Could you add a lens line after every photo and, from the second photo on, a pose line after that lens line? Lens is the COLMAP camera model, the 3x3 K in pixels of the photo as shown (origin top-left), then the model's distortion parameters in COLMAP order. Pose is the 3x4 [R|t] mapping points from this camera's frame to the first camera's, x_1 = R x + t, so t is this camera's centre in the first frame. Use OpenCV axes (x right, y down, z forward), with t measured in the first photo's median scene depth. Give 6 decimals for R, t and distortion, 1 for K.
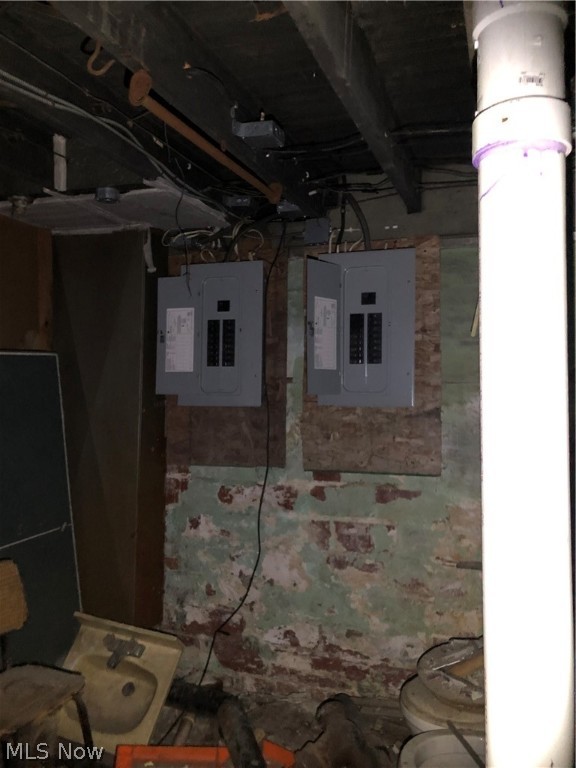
lens RADIAL K [[635.4, 0, 287.1], [0, 635.4, 387.4], [0, 0, 1]] dist [0.038976, -0.027141]
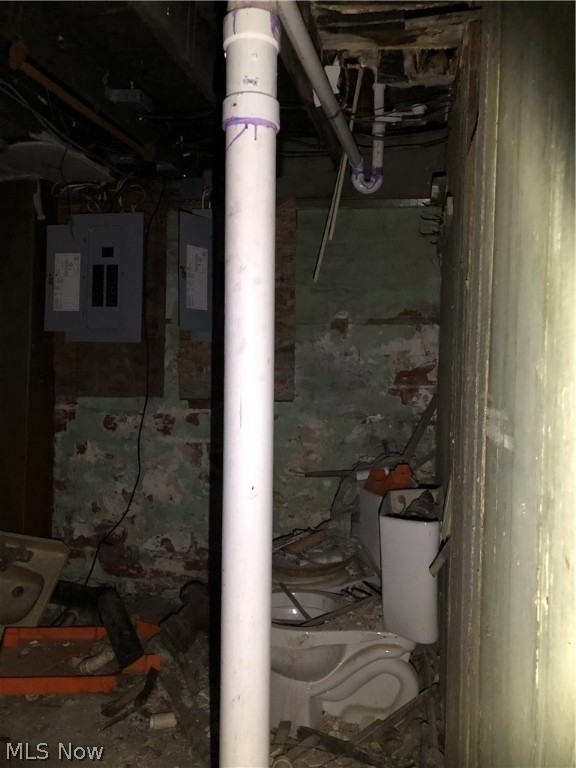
lens RADIAL K [[635.4, 0, 290.4], [0, 635.4, 378.9], [0, 0, 1]] dist [0.038976, -0.027141]
pose [[0.990183, 0.008759, 0.139502, 0.064891], [-0.013026, 0.999474, 0.029704, 0.058189], [-0.139169, -0.031229, 0.989776, -0.165369]]
